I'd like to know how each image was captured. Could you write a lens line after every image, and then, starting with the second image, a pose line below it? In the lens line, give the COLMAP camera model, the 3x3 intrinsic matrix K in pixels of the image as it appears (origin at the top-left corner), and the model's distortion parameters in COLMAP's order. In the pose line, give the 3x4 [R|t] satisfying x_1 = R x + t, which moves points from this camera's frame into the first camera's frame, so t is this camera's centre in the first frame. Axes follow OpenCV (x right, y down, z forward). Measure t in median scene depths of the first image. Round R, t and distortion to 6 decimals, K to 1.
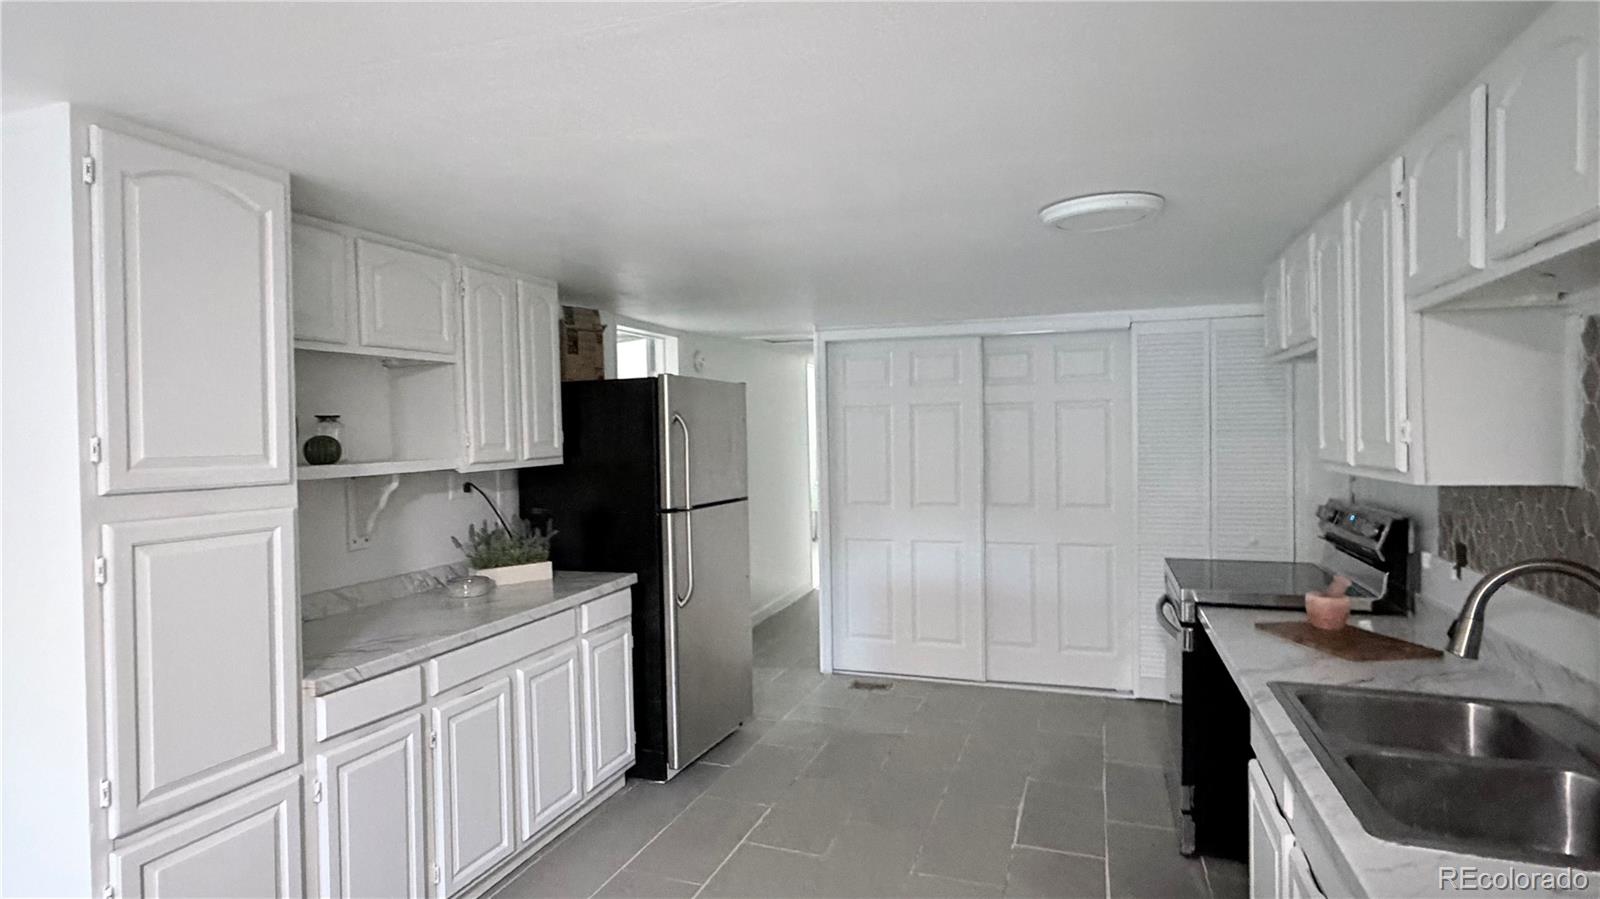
lens RADIAL K [[851.3, 0, 800.0], [0, 851.3, 449.5], [0, 0, 1]] dist [-0.003778, -0.001185]
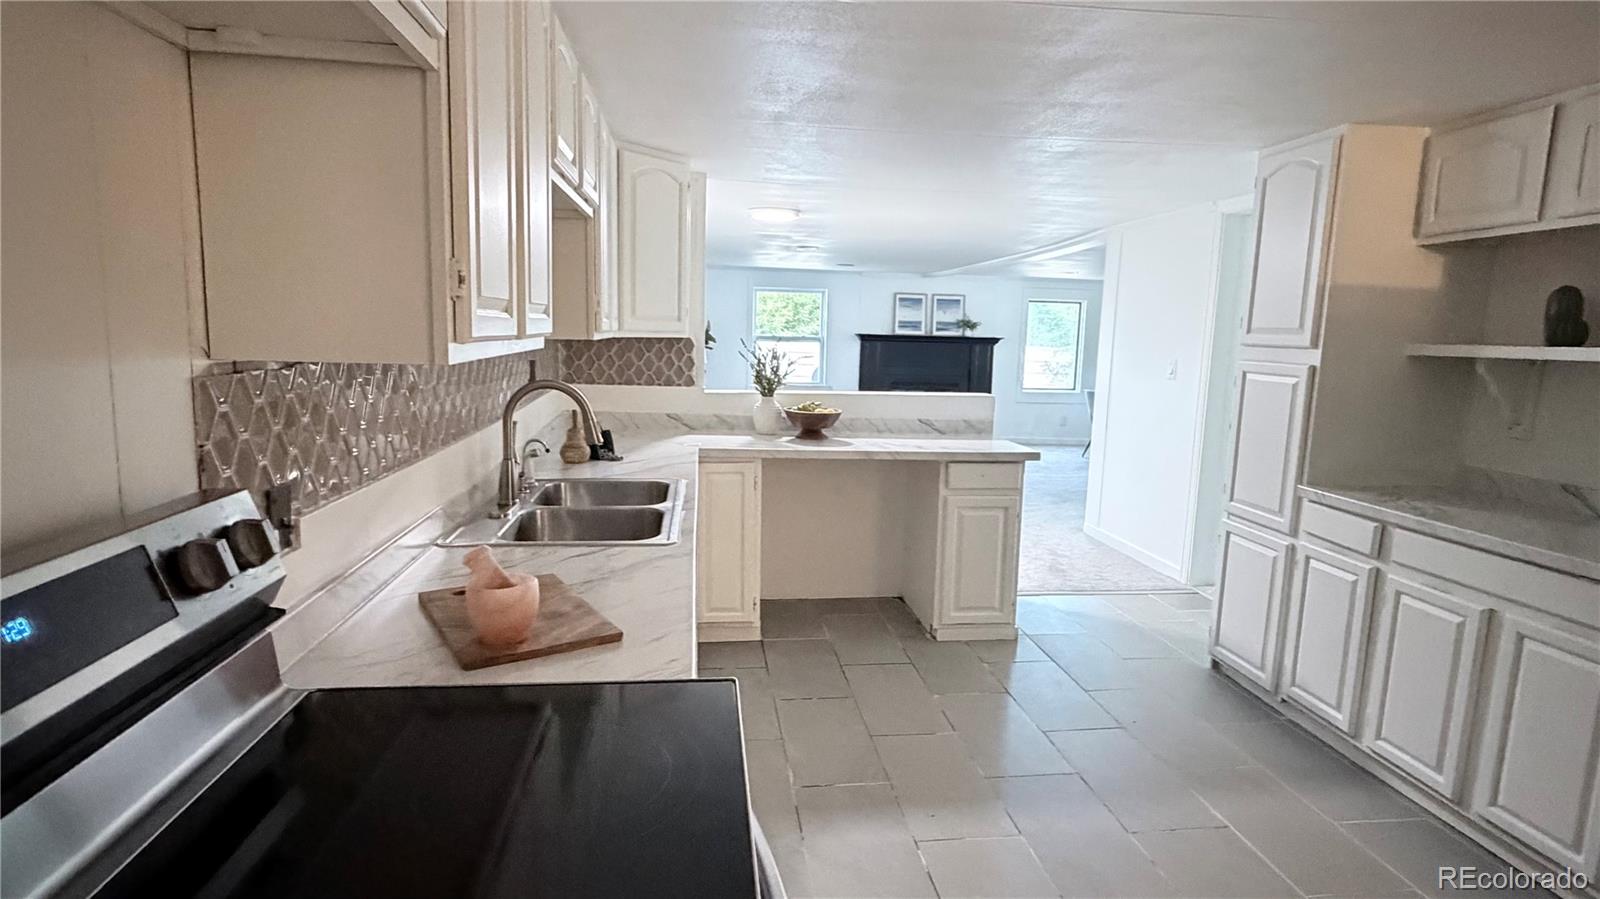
lens RADIAL K [[851.3, 0, 800.0], [0, 851.3, 449.5], [0, 0, 1]] dist [-0.003778, -0.001185]
pose [[-0.899577, 0.055380, -0.433238, 0.597278], [-0.017511, 0.986558, 0.162470, -0.007987], [0.436412, 0.153741, -0.886515, 1.379711]]
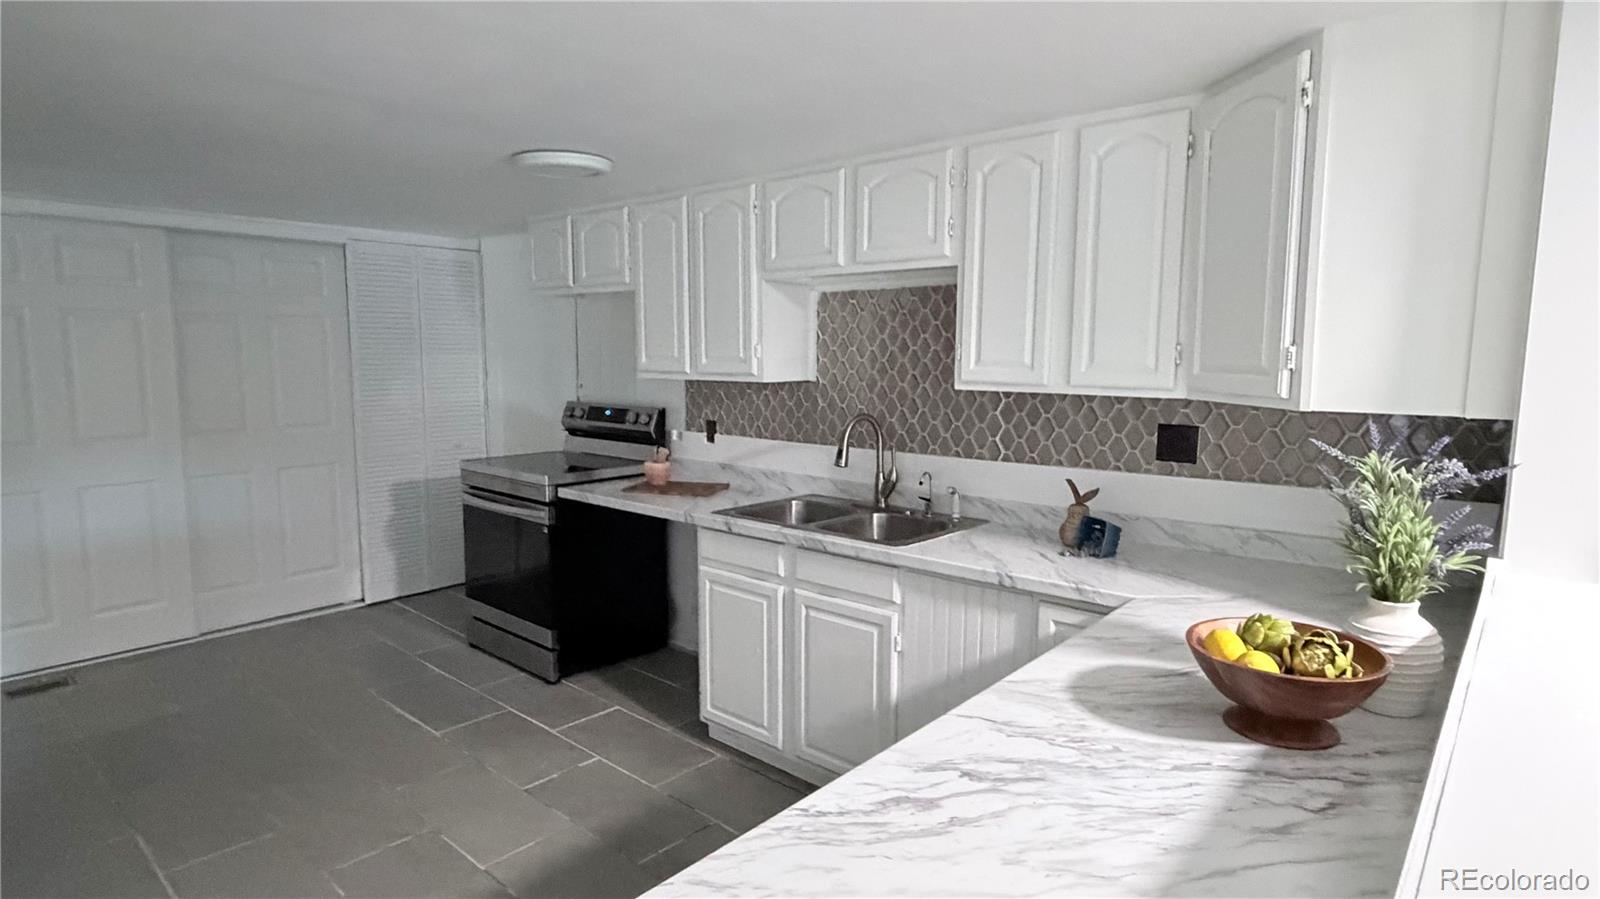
lens RADIAL K [[851.3, 0, 800.0], [0, 851.3, 449.5], [0, 0, 1]] dist [-0.003778, -0.001185]
pose [[0.376927, -0.096383, 0.921215, -0.592103], [0.009053, 0.994907, 0.100389, 0.003153], [-0.926199, -0.029499, 0.375880, 0.198568]]
